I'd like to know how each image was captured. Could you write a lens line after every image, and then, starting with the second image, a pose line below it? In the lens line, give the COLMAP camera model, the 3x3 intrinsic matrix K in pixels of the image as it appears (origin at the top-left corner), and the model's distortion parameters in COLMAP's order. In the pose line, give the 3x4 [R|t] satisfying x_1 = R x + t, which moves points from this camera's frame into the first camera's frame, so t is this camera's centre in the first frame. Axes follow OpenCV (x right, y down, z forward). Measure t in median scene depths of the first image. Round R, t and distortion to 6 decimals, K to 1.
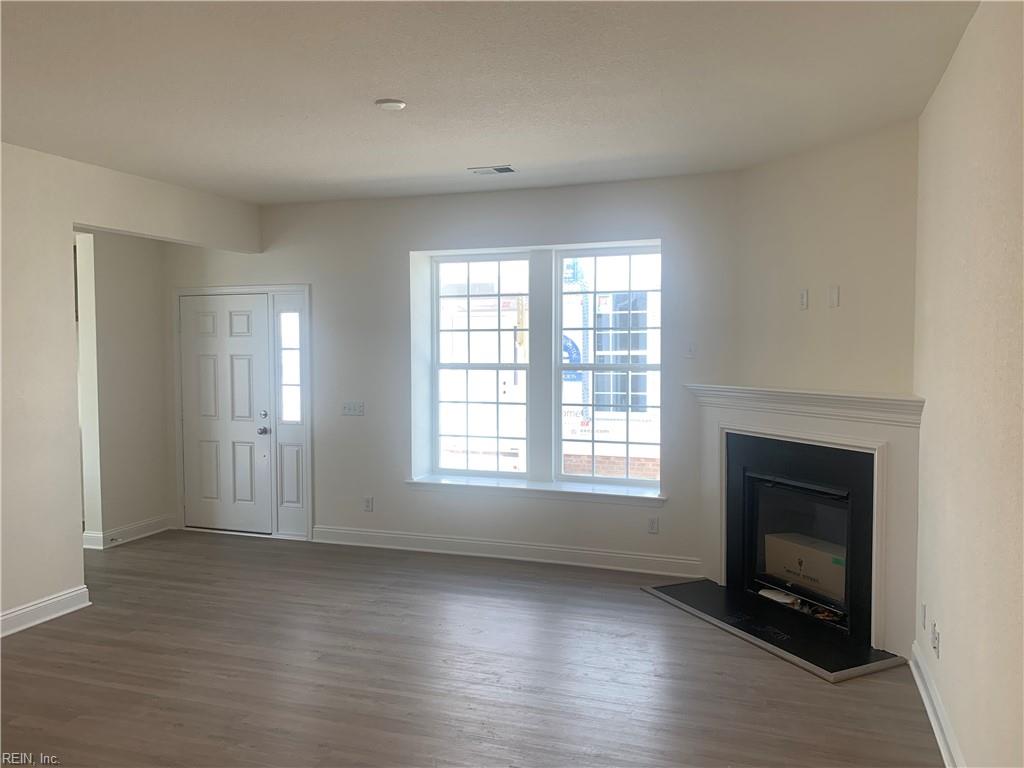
lens RADIAL K [[780.0, 0, 510.2], [0, 780.0, 384.1], [0, 0, 1]] dist [0.013645, -0.017170]
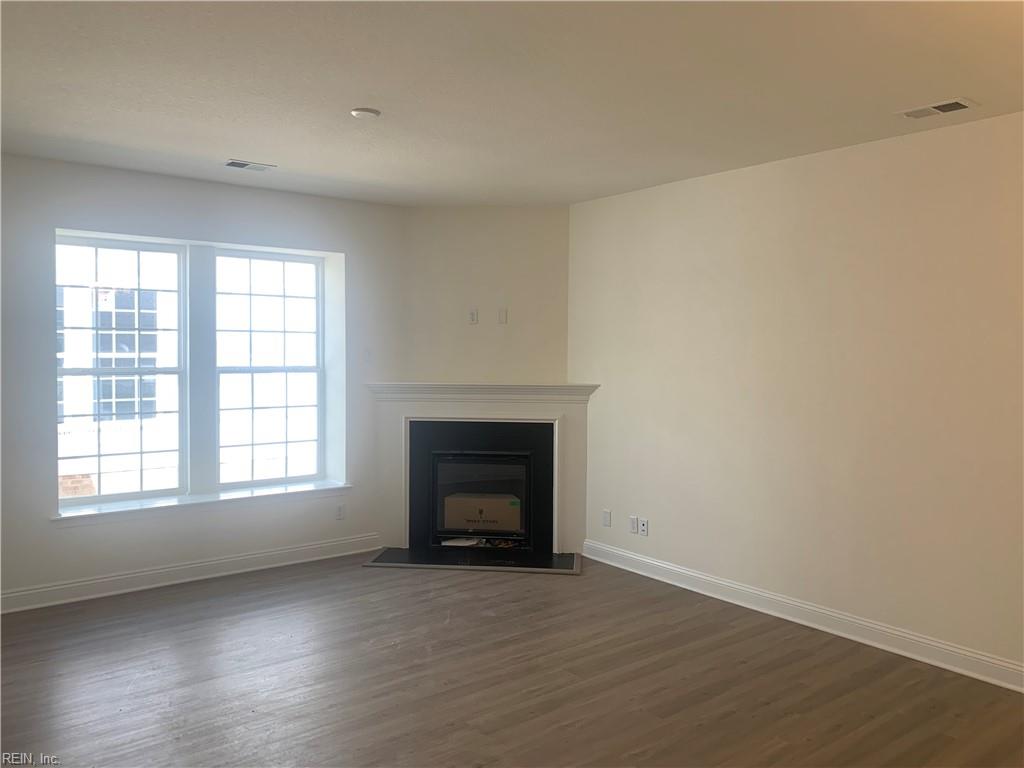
lens RADIAL K [[780.0, 0, 522.8], [0, 780.0, 379.6], [0, 0, 1]] dist [0.013645, -0.017170]
pose [[0.516991, -0.027140, 0.855561, -0.422984], [0.034530, 0.999345, 0.010835, -0.005994], [-0.855294, 0.023941, 0.517589, 0.138772]]
